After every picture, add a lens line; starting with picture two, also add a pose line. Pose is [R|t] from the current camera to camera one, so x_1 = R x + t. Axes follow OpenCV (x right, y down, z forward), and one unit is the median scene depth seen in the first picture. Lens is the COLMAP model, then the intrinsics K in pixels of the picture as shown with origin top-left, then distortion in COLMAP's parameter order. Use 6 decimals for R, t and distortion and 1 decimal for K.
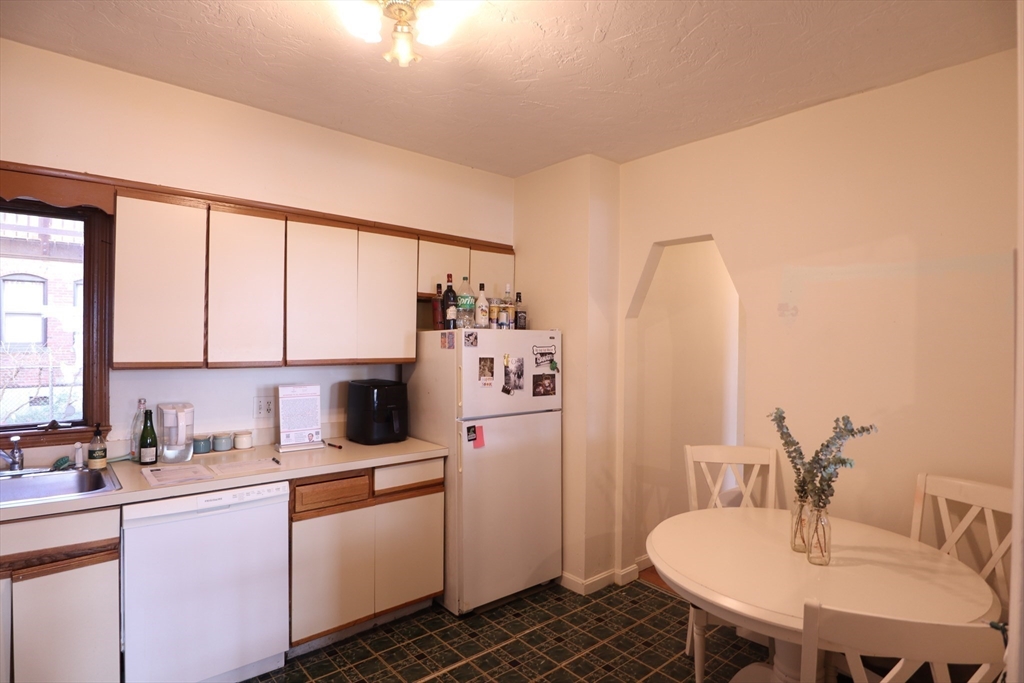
lens RADIAL K [[546.4, 0, 519.1], [0, 546.4, 346.0], [0, 0, 1]] dist [-0.038771, 0.013082]
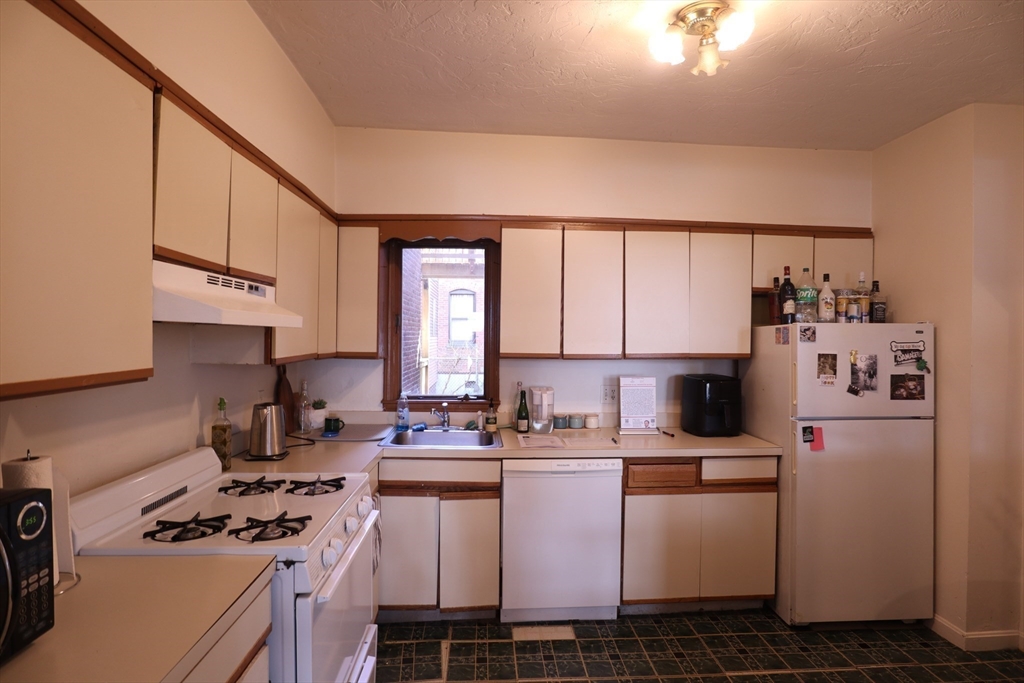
lens RADIAL K [[546.4, 0, 515.1], [0, 546.4, 341.9], [0, 0, 1]] dist [-0.038771, 0.013082]
pose [[0.792302, 0.000554, -0.610129, 0.080894], [-0.003460, 0.999988, -0.003585, 0.006123], [0.610120, 0.004951, 0.792294, -0.043516]]
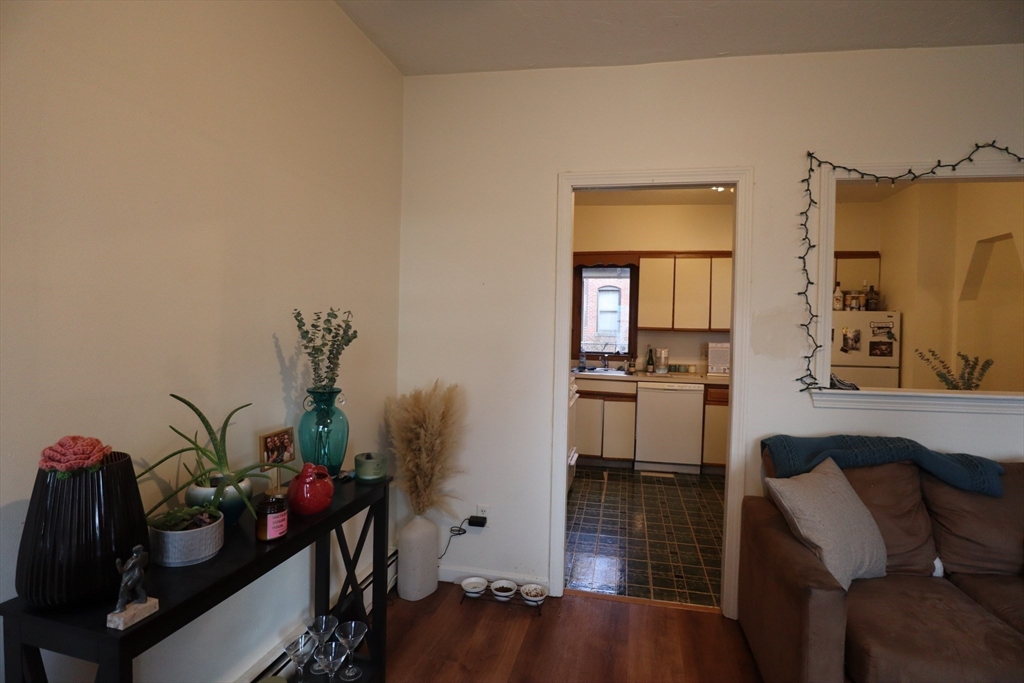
lens RADIAL K [[516.0, 0, 533.9], [0, 516.0, 343.7], [0, 0, 1]] dist [-0.005533, -0.002202]
pose [[0.625697, 0.026113, -0.779629, 0.597975], [-0.020068, 0.999648, 0.017377, 0.058168], [0.779808, 0.004773, 0.626001, -0.641053]]
